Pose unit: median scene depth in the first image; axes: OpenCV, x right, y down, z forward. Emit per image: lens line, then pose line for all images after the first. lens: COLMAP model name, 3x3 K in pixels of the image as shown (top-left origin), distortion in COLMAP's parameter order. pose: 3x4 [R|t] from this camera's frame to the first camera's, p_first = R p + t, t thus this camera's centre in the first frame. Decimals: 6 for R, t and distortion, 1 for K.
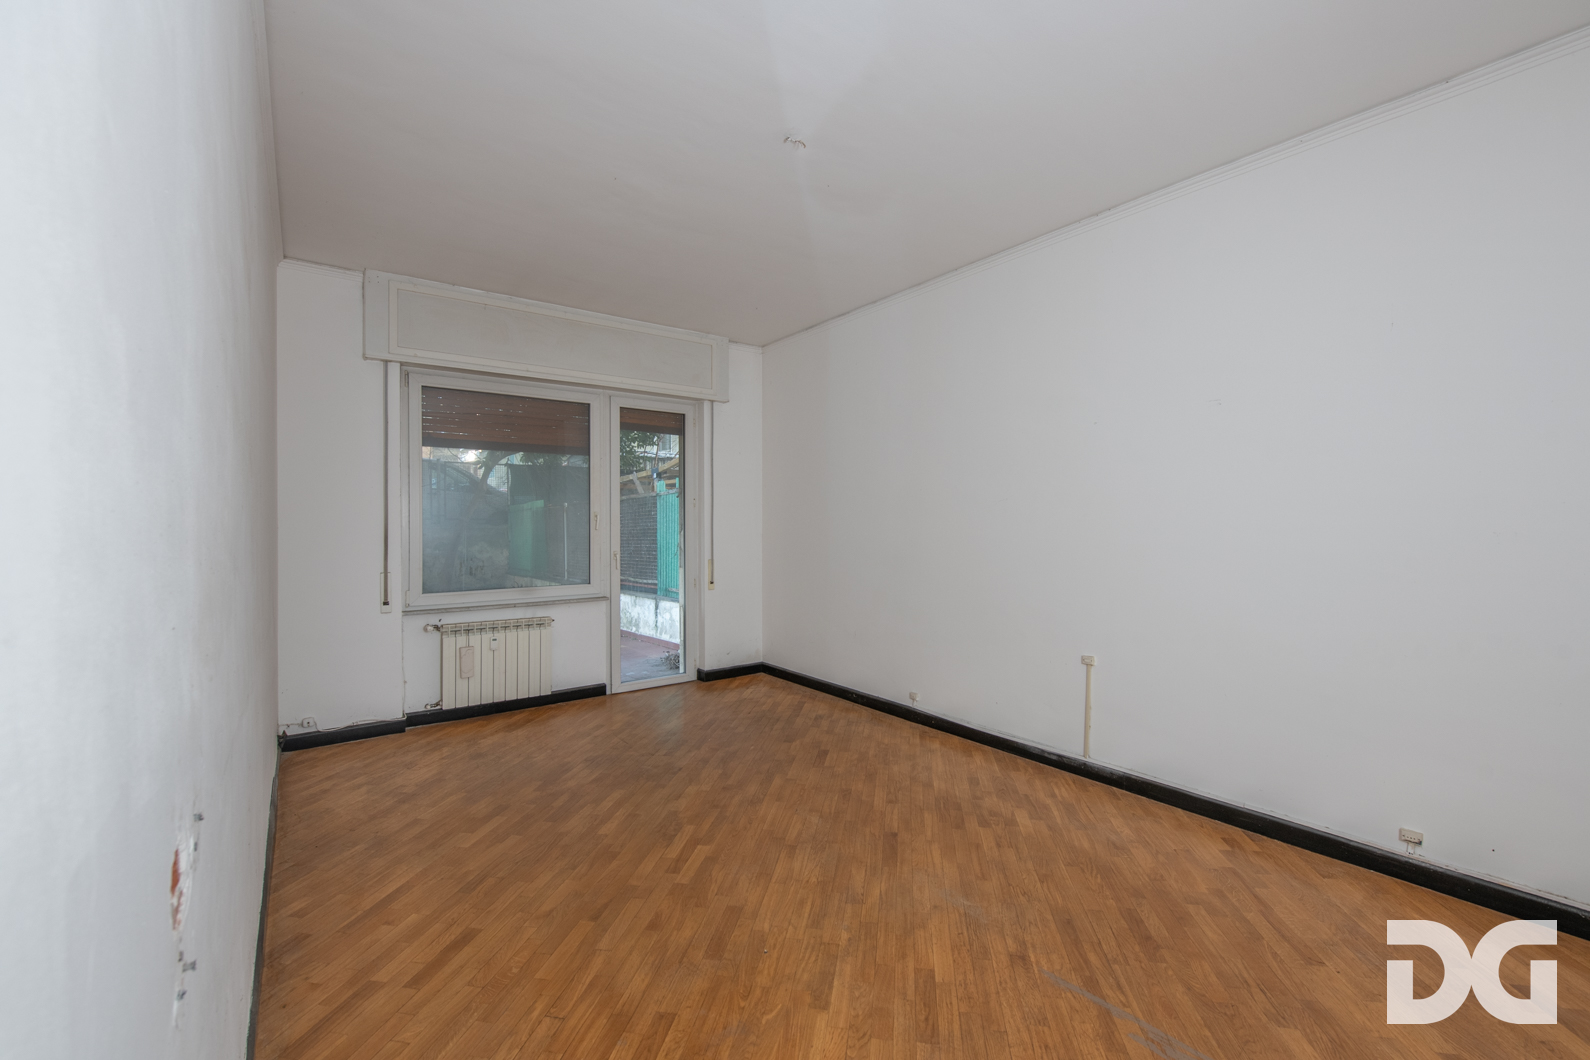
lens RADIAL K [[684.0, 0, 789.0], [0, 684.0, 523.0], [0, 0, 1]] dist [0.000442, -0.000343]
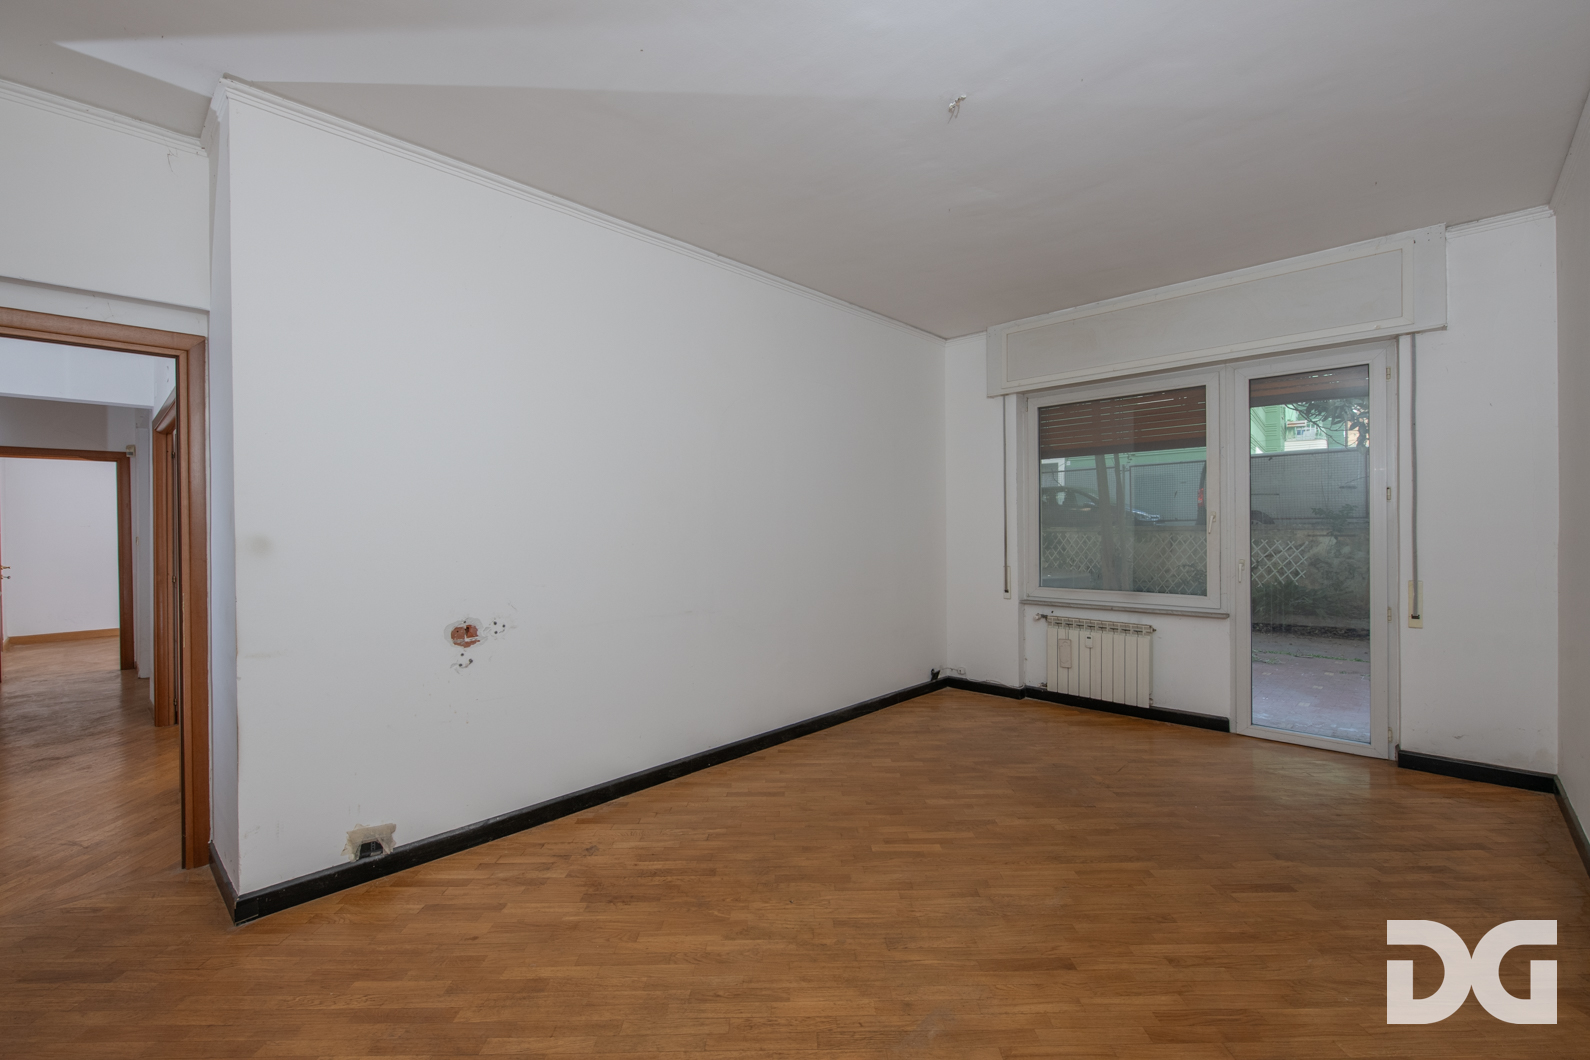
lens RADIAL K [[684.0, 0, 789.0], [0, 684.0, 523.0], [0, 0, 1]] dist [0.000442, -0.000343]
pose [[0.147021, -0.004817, -0.989122, 0.548704], [0.006597, 0.999971, -0.003889, -0.002603], [0.989111, -0.005954, 0.147049, 0.411514]]
